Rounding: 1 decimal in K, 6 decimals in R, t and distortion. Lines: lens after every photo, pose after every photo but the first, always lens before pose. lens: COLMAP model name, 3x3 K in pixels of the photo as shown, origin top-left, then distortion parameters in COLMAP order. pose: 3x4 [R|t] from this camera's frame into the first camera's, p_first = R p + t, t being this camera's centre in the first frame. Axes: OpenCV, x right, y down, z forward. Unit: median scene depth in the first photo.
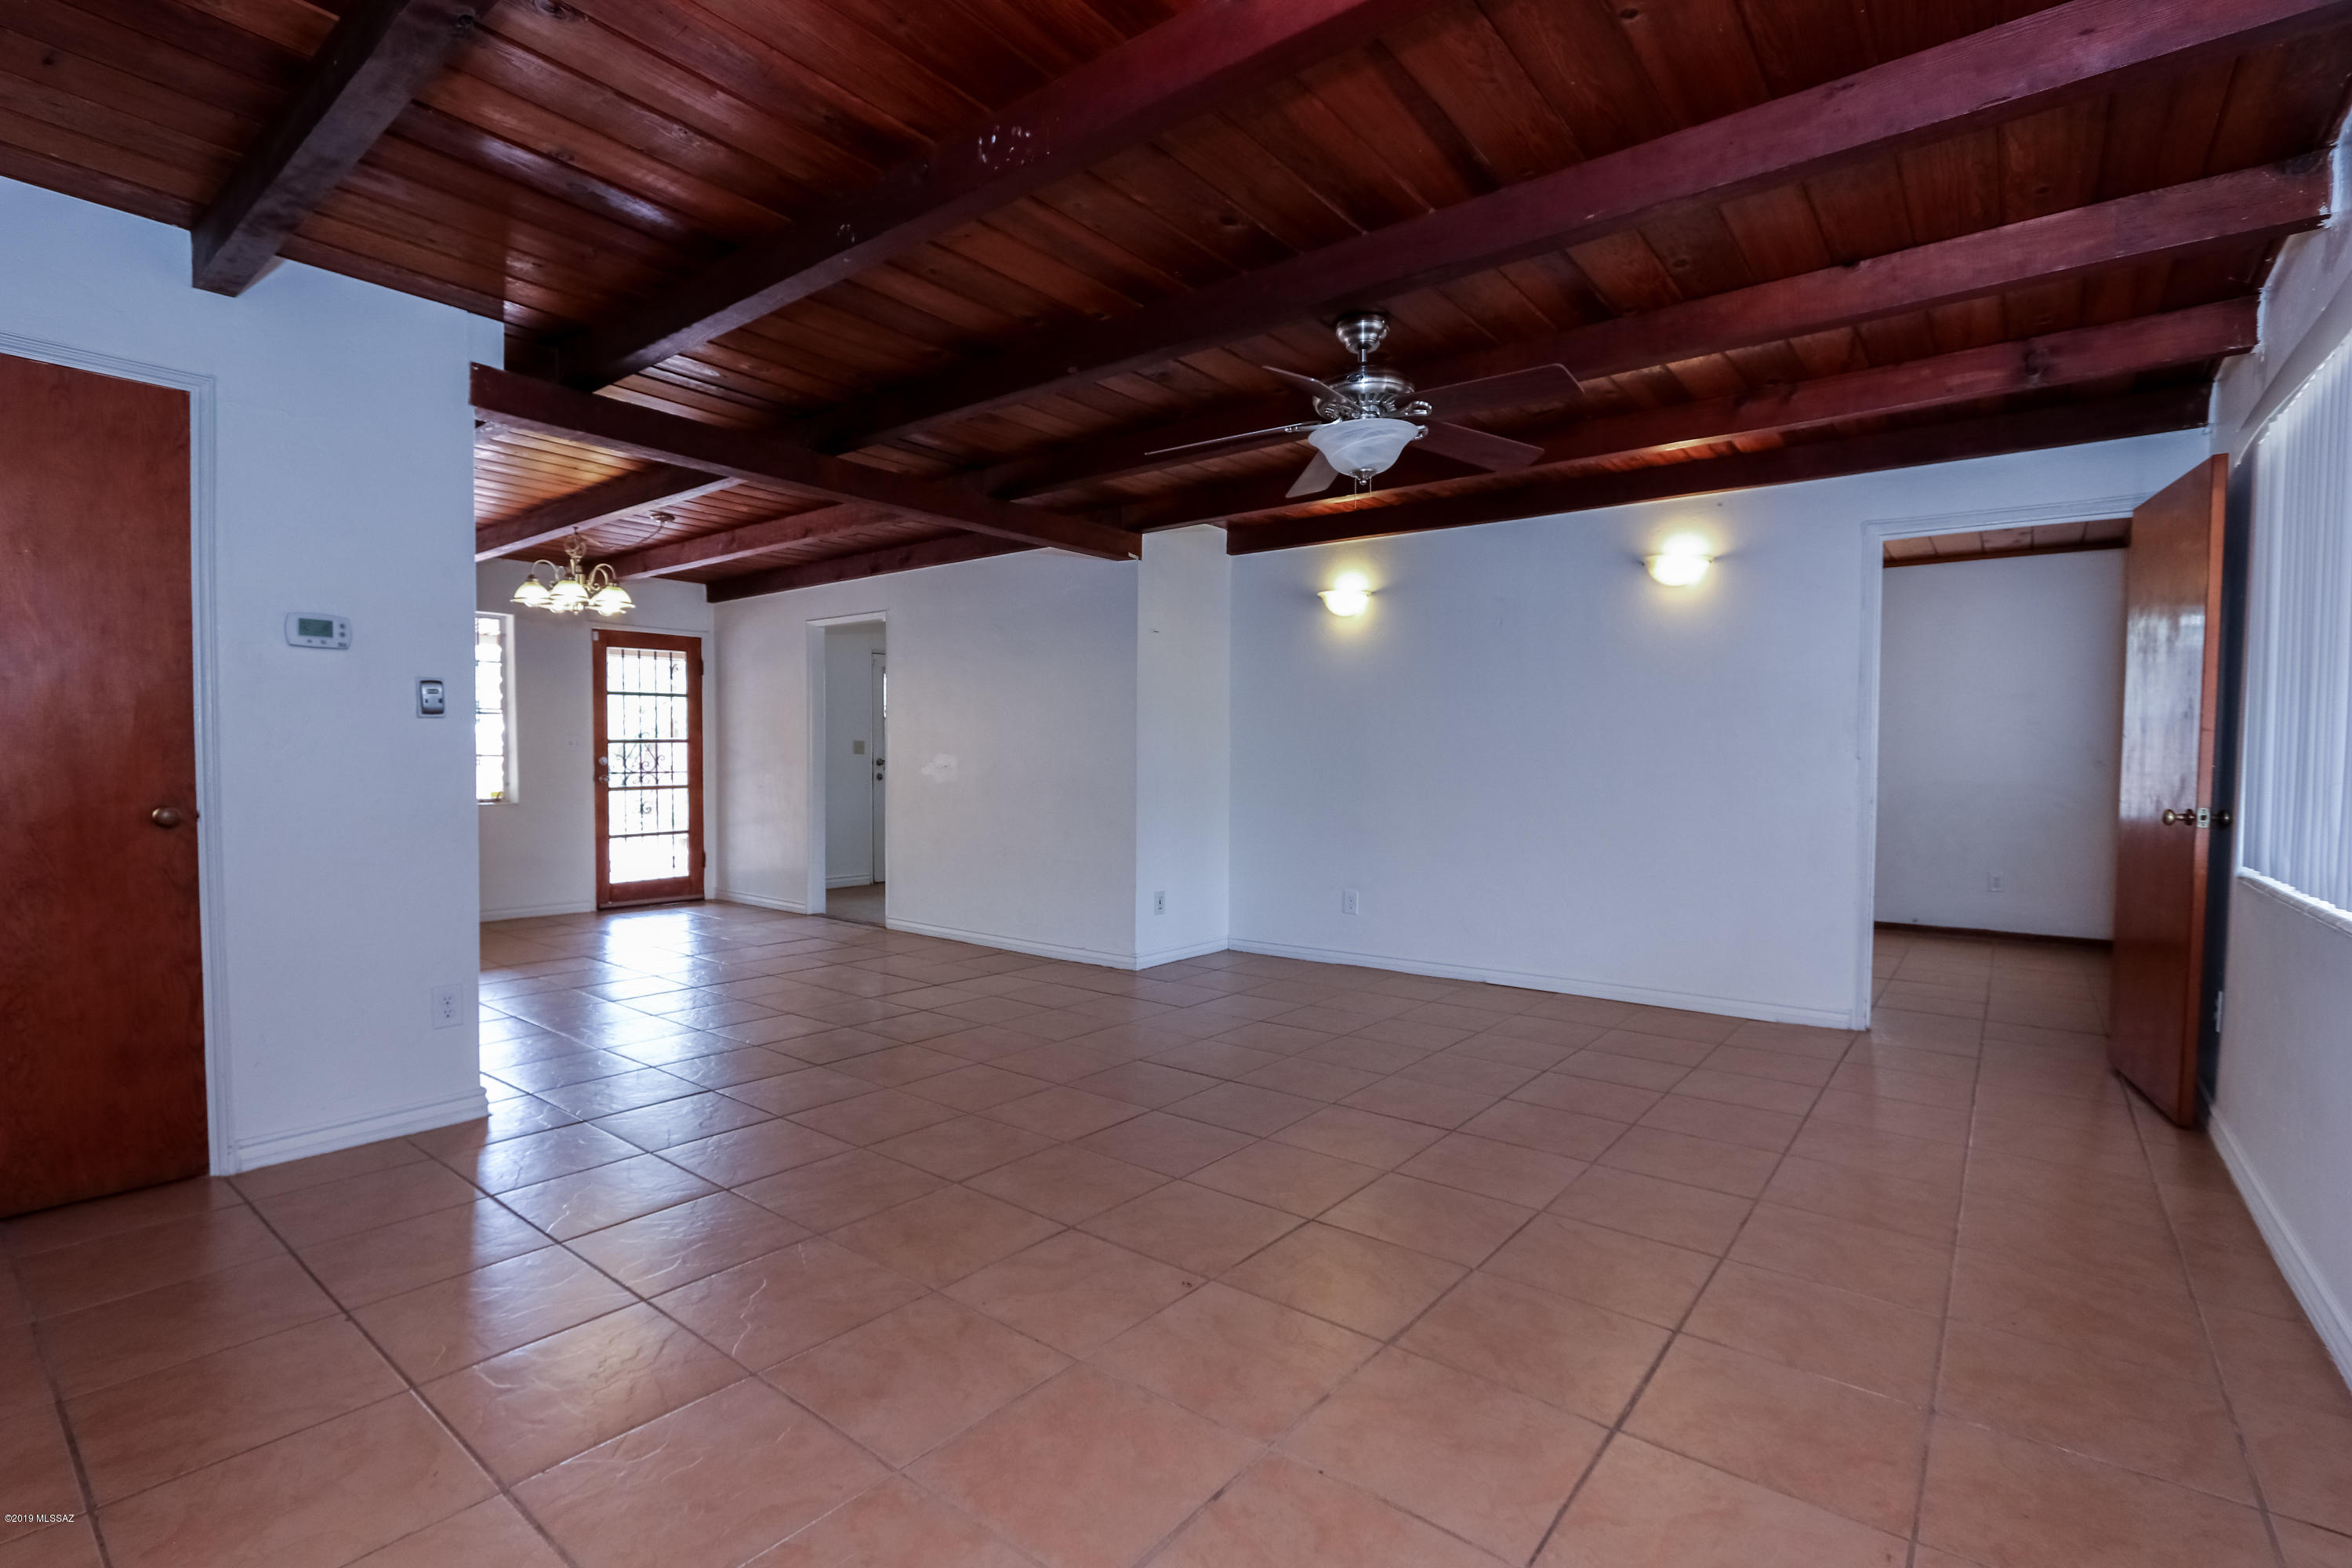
lens RADIAL K [[1088.9, 0, 1169.2], [0, 1088.9, 790.5], [0, 0, 1]] dist [-0.012996, 0.000518]
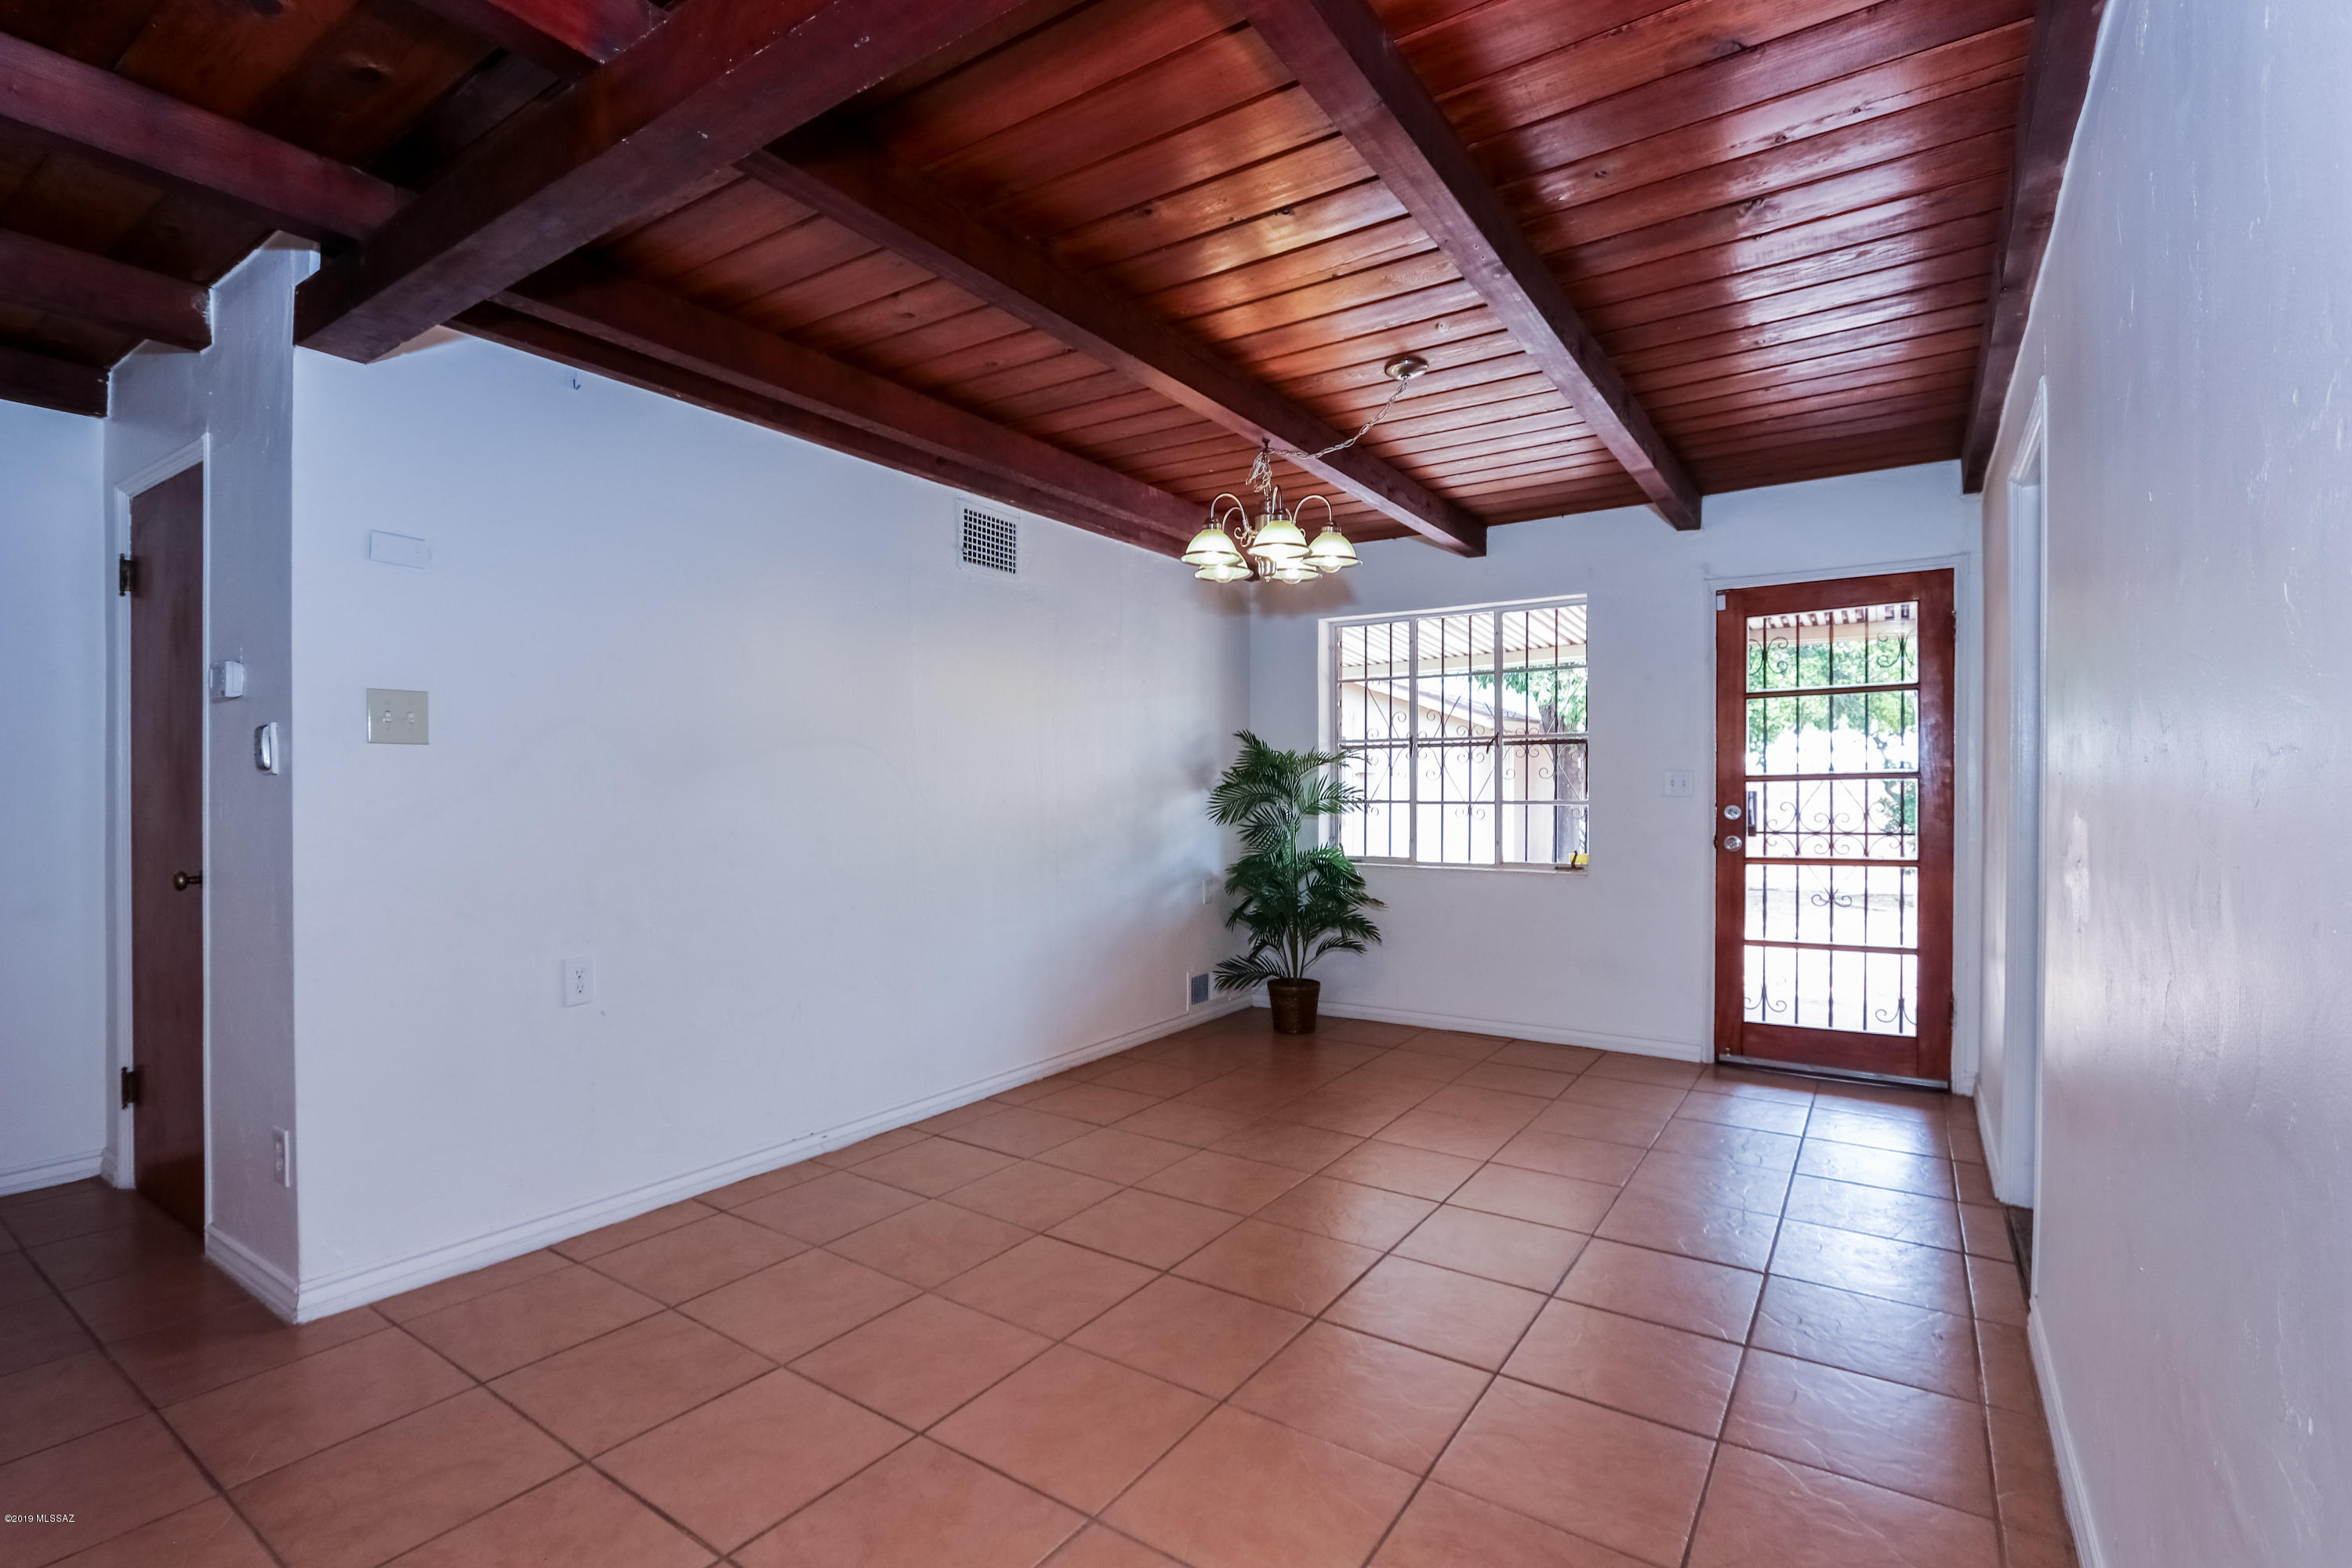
lens RADIAL K [[1071.6, 0, 1167.1], [0, 1071.6, 789.1], [0, 0, 1]] dist [-0.027486, 0.000157]
pose [[0.063403, -0.002017, -0.997986, 0.032470], [-0.026708, 0.999636, -0.003717, -0.028145], [0.997631, 0.026890, 0.063327, 0.630548]]
